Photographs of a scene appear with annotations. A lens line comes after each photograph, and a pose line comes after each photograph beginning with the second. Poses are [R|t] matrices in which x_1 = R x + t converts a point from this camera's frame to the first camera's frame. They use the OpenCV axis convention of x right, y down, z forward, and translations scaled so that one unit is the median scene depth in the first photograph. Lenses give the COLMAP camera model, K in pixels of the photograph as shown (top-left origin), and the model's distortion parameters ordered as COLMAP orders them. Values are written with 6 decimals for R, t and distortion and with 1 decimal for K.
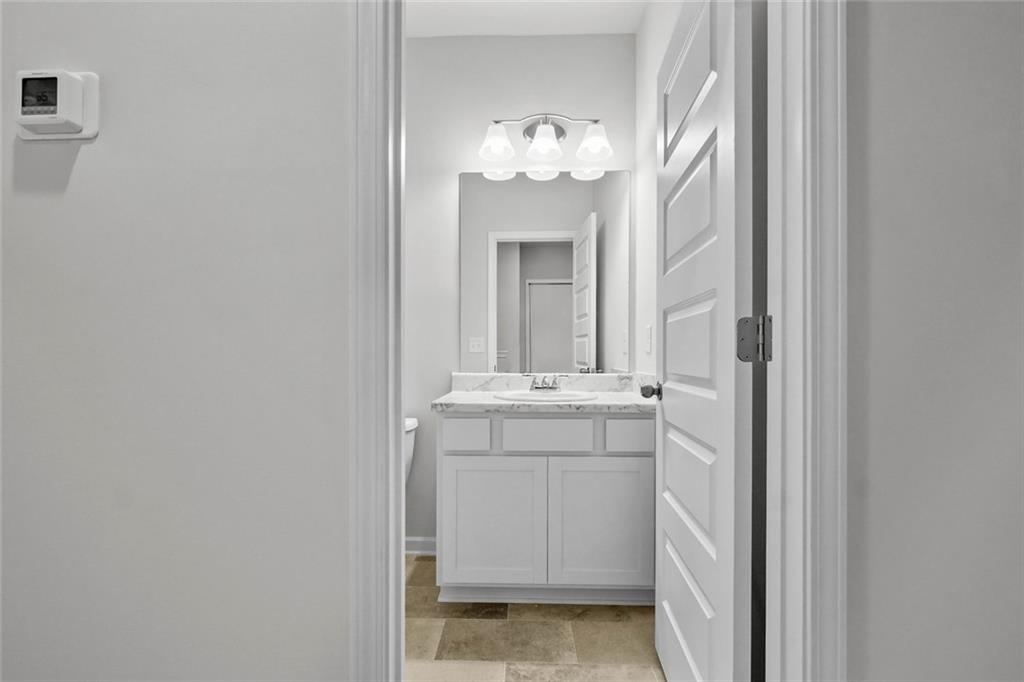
lens RADIAL K [[455.5, 0, 509.8], [0, 455.5, 348.8], [0, 0, 1]] dist [-0.000107, -0.000455]
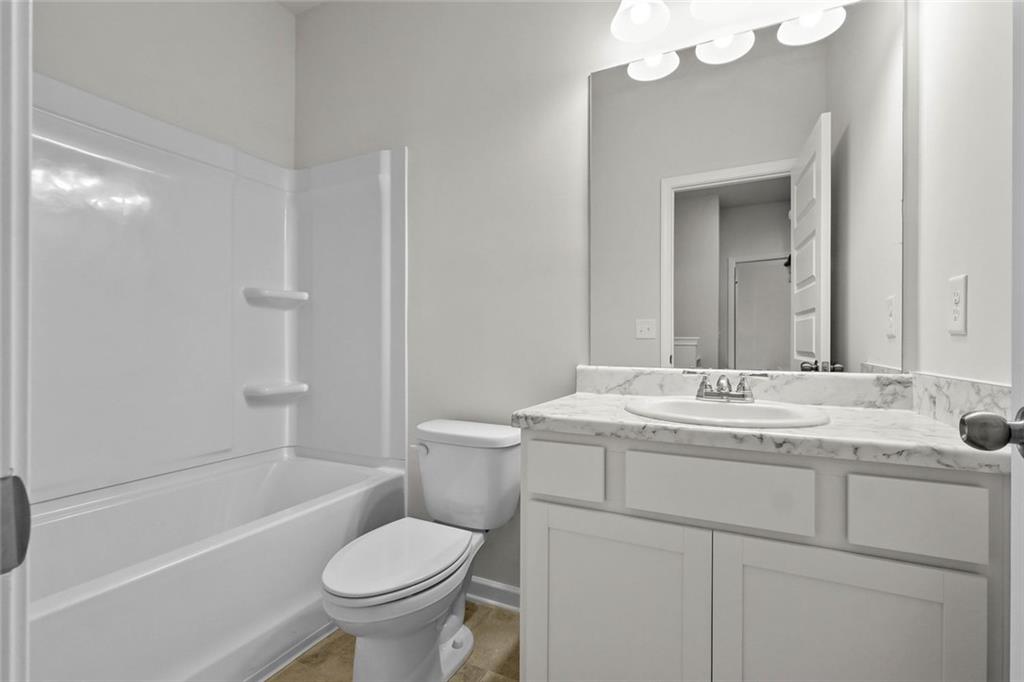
lens RADIAL K [[455.5, 0, 513.8], [0, 455.5, 340.0], [0, 0, 1]] dist [-0.000107, -0.000455]
pose [[0.908545, -0.001458, -0.417785, 0.076278], [0.002984, 0.999991, 0.003000, 0.012418], [0.417777, -0.003972, 0.908541, 0.349332]]
